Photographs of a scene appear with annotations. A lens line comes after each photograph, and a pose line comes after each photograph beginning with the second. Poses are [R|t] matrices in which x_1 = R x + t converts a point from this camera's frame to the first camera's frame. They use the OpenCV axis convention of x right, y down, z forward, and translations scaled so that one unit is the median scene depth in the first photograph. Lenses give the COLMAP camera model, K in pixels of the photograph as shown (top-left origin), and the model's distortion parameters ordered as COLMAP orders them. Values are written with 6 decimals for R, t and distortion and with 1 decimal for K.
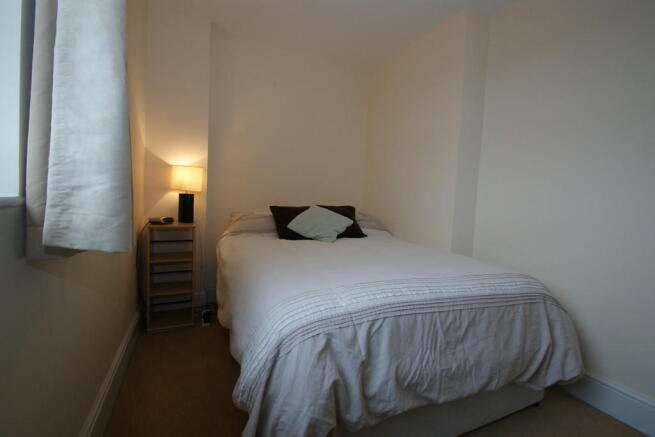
lens RADIAL K [[291.0, 0, 327.5], [0, 291.0, 218.5], [0, 0, 1]] dist [-0.000005, 0.000006]
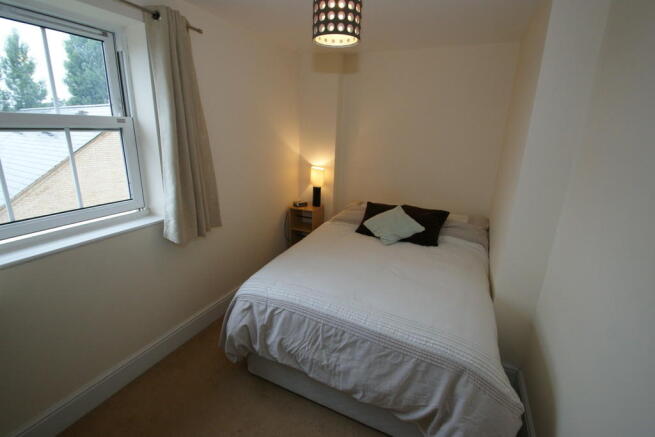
lens RADIAL K [[291.0, 0, 327.5], [0, 291.0, 218.5], [0, 0, 1]] dist [-0.000005, 0.000006]
pose [[0.660957, 0.190127, -0.725939, 1.266147], [-0.064314, 0.978165, 0.197629, -0.436317], [0.747663, -0.083936, 0.658752, 0.124206]]
